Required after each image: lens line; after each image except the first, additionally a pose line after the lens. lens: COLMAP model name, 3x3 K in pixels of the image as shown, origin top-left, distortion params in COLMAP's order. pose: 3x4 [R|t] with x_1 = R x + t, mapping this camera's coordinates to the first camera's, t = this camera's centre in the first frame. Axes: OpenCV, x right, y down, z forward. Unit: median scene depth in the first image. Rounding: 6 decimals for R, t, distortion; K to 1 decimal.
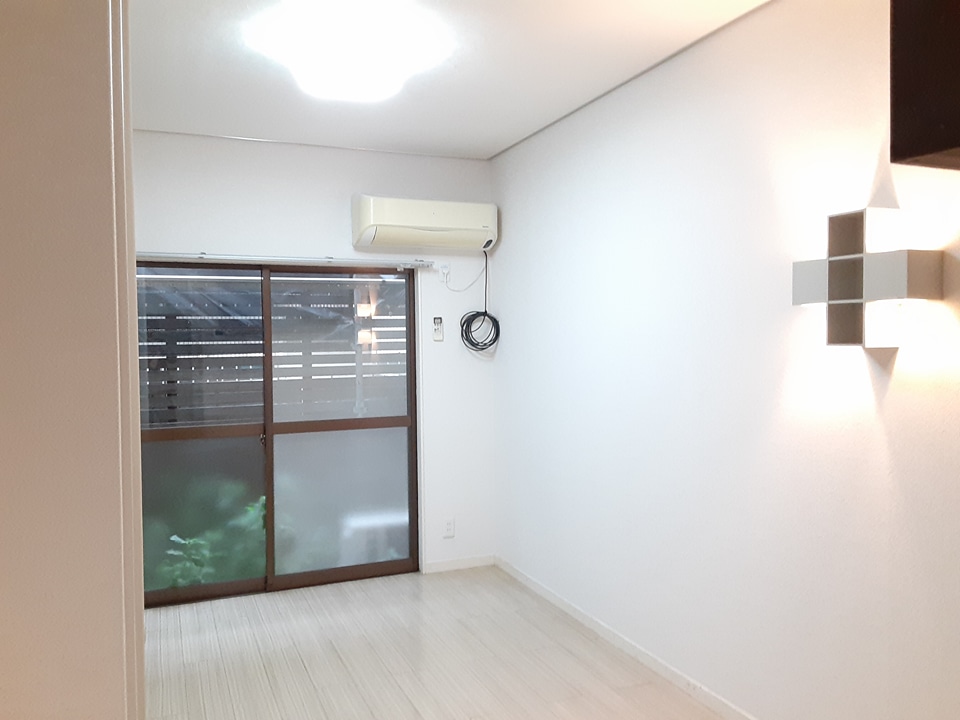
lens RADIAL K [[764.3, 0, 464.2], [0, 764.3, 356.6], [0, 0, 1]] dist [0.119579, -0.159604]
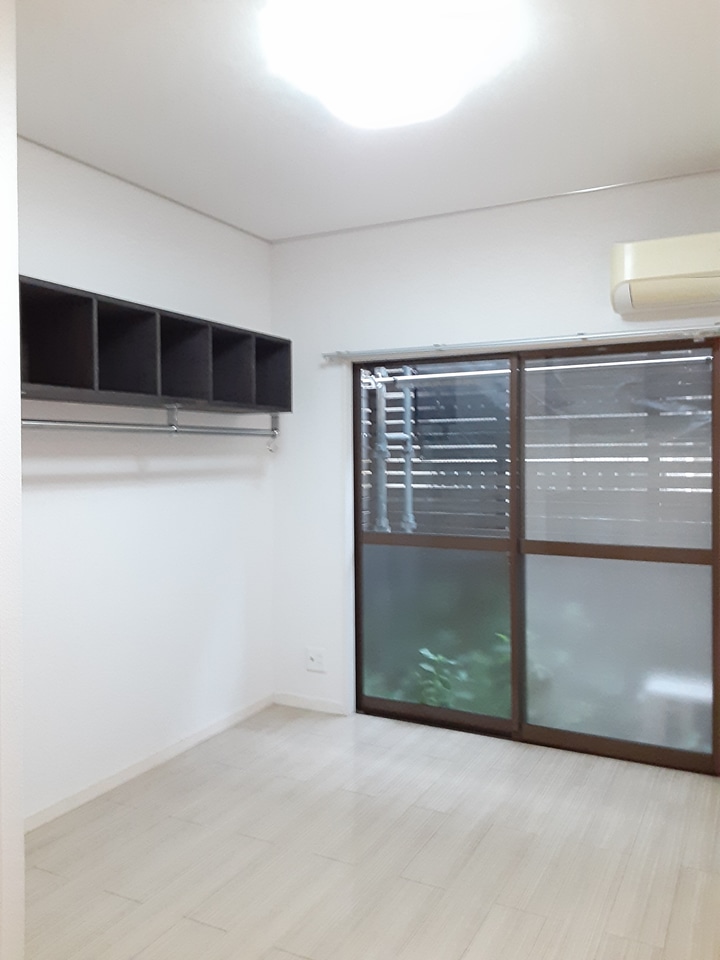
lens RADIAL K [[769.2, 0, 363.8], [0, 769.2, 467.5], [0, 0, 1]] dist [0.116871, -0.170687]
pose [[0.656841, 0.027121, -0.753541, 0.257431], [-0.021486, 0.999620, 0.017249, -0.003429], [0.753723, 0.004861, 0.657175, 0.301544]]
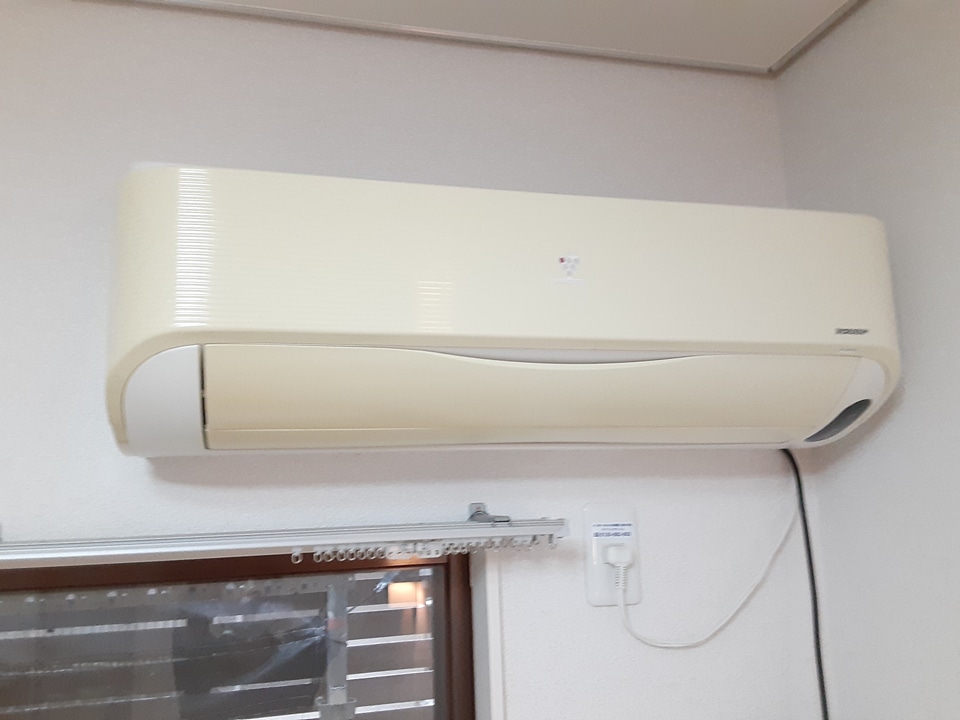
lens RADIAL K [[769.2, 0, 469.0], [0, 769.2, 359.5], [0, 0, 1]] dist [0.116871, -0.170687]
pose [[0.992637, -0.040319, -0.114224, -0.038699], [0.017858, 0.981384, -0.191223, -0.124406], [0.119807, 0.187775, 0.974878, 0.782882]]
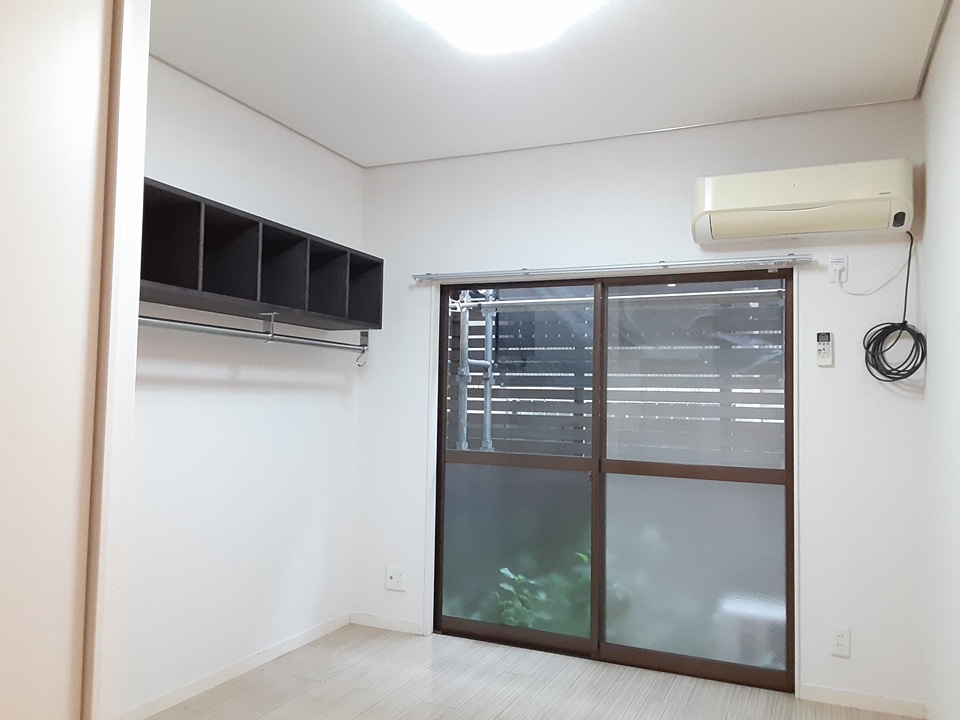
lens RADIAL K [[769.2, 0, 469.0], [0, 769.2, 359.5], [0, 0, 1]] dist [0.116871, -0.170687]
pose [[0.696957, -0.006253, -0.717085, 0.253974], [-0.049182, 0.997191, -0.056496, 0.029613], [0.715424, 0.074643, 0.694692, 0.270249]]
